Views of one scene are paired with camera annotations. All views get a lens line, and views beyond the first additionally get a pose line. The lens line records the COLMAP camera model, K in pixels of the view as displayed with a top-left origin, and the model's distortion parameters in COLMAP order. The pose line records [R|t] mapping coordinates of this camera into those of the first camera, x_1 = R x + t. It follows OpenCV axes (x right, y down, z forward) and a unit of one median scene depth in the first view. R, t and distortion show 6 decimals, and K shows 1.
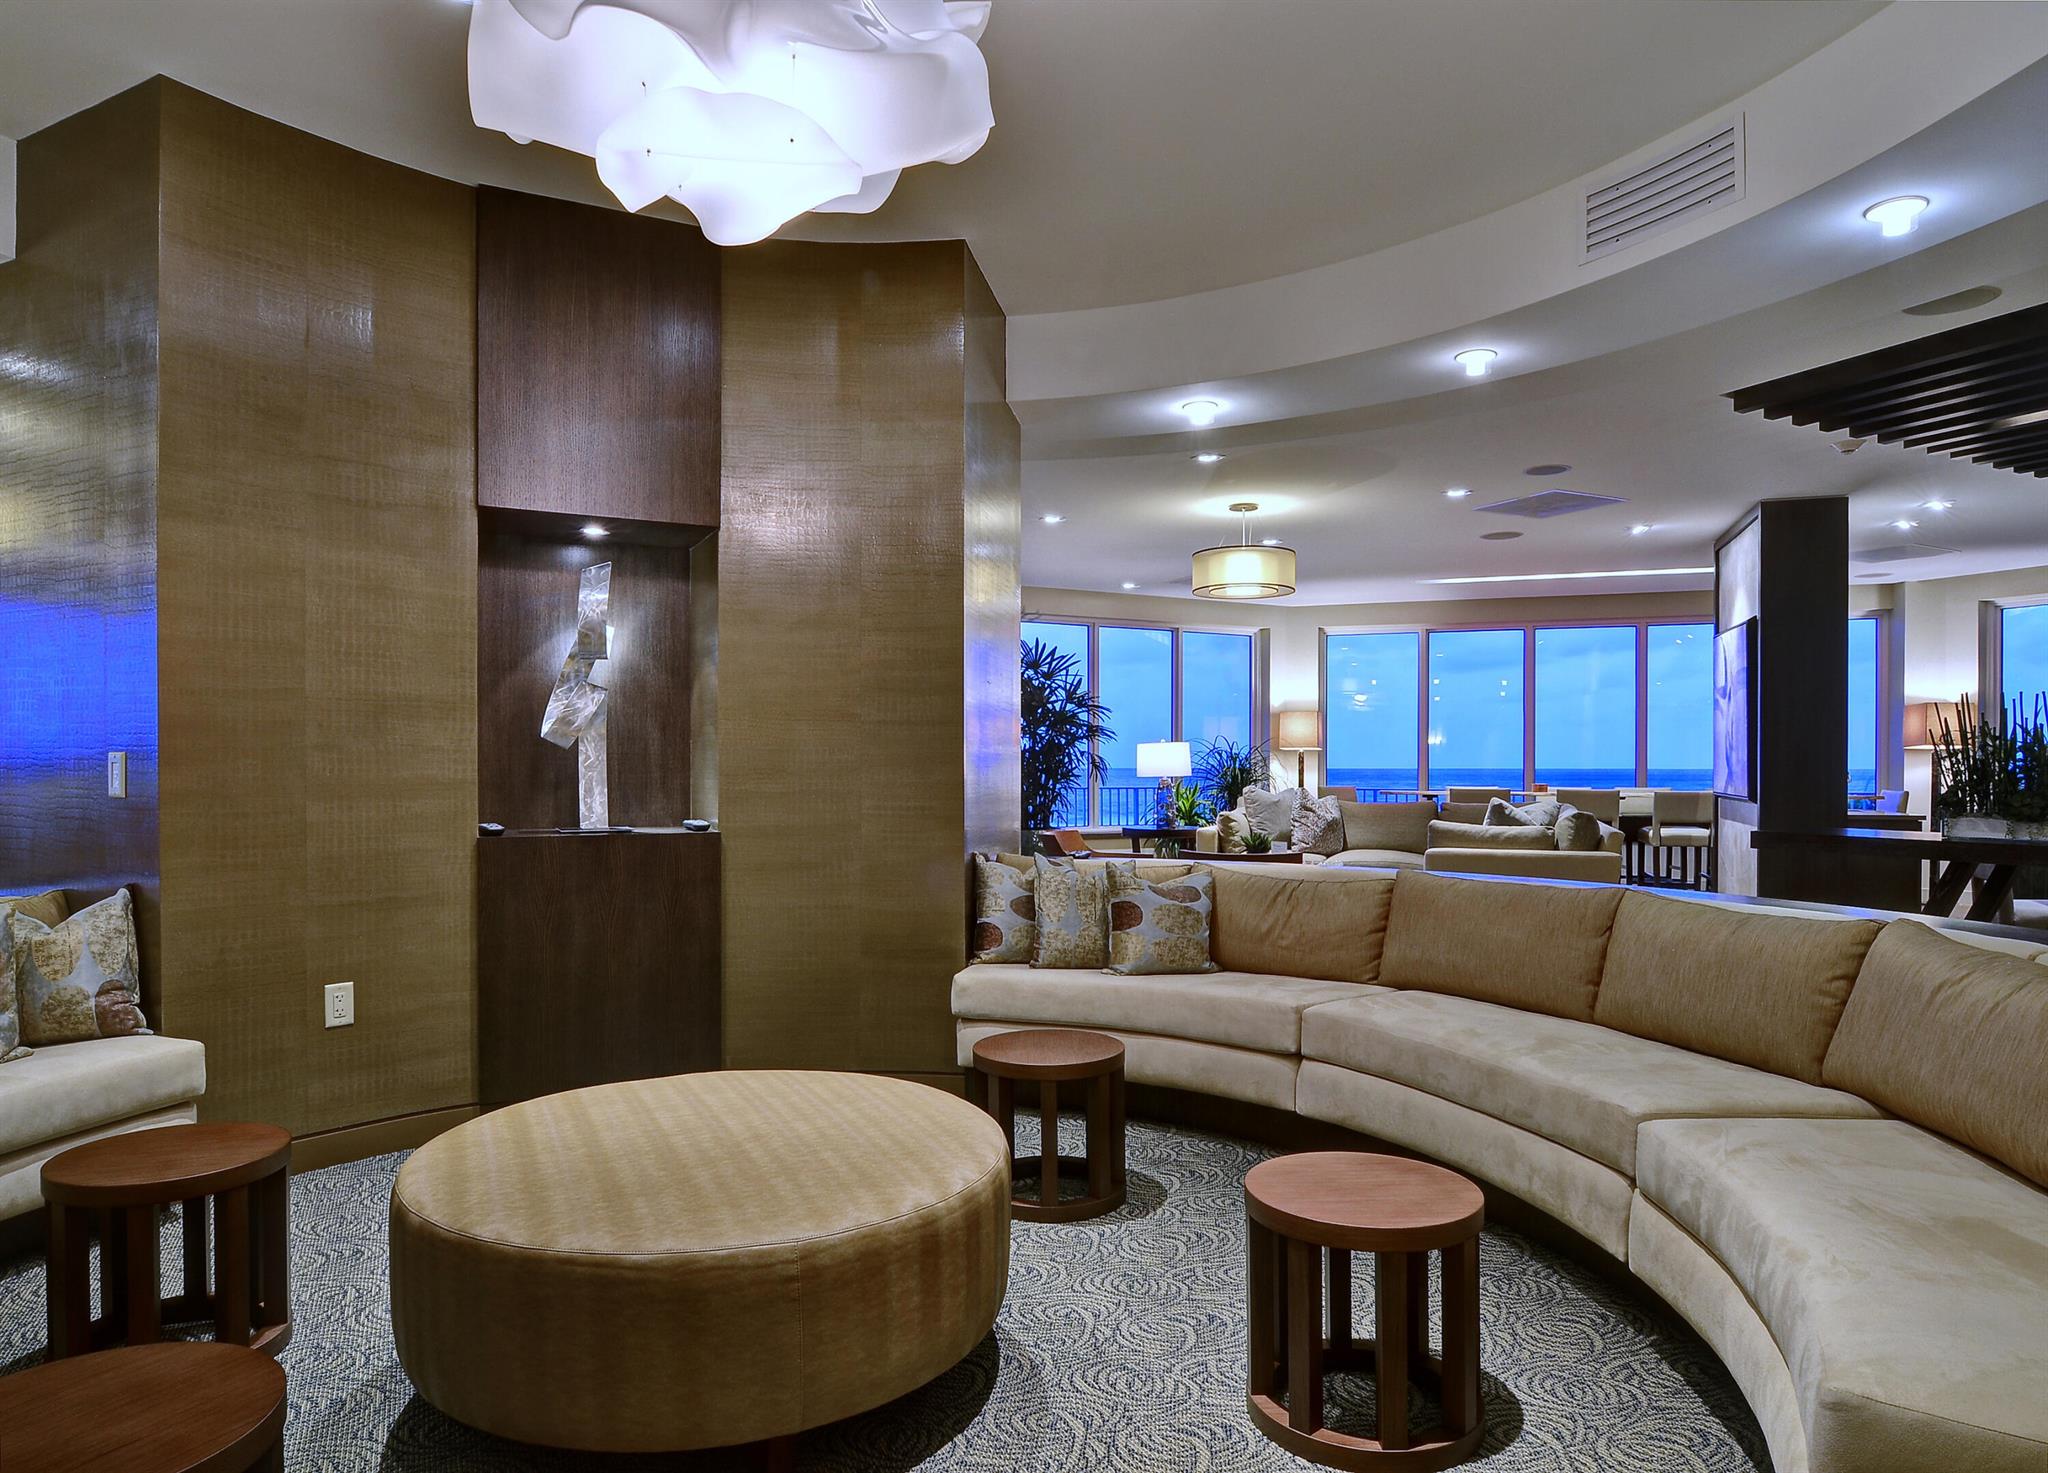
lens RADIAL K [[1187.6, 0, 1025.1], [0, 1187.6, 787.4], [0, 0, 1]] dist [-0.007161, -0.002977]
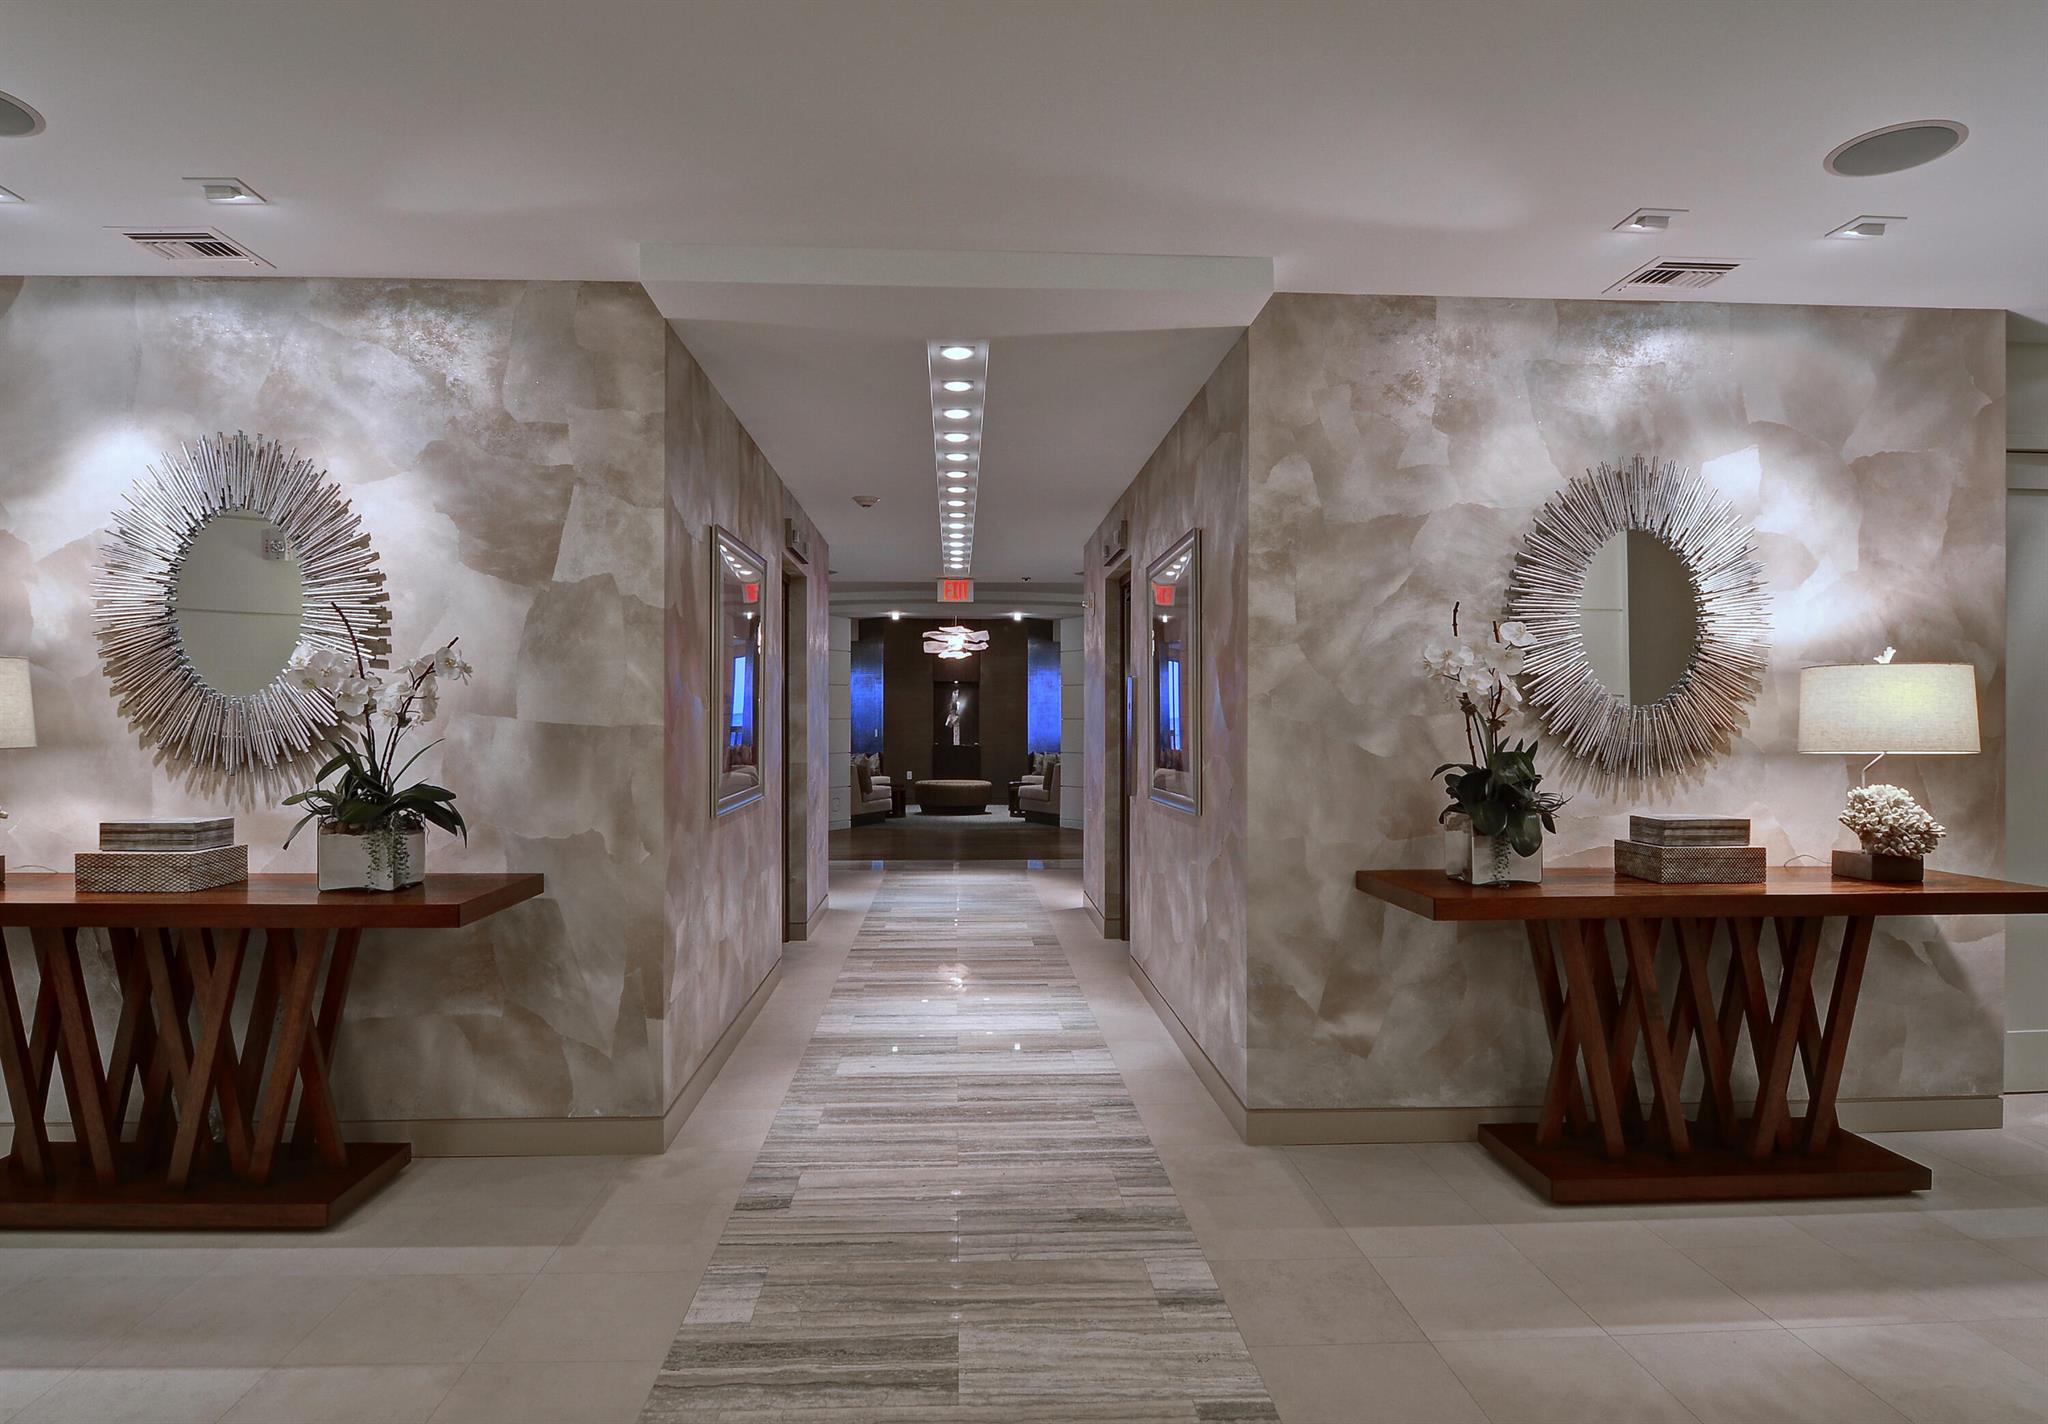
lens RADIAL K [[1171.2, 0, 1024.0], [0, 1171.2, 712.0], [0, 0, 1]] dist [-0.000687, -0.000343]
pose [[0.907190, -0.002701, -0.420712, 1.879156], [-0.005629, 0.999812, -0.018557, -0.011048], [0.420683, 0.019203, 0.907004, -3.181993]]
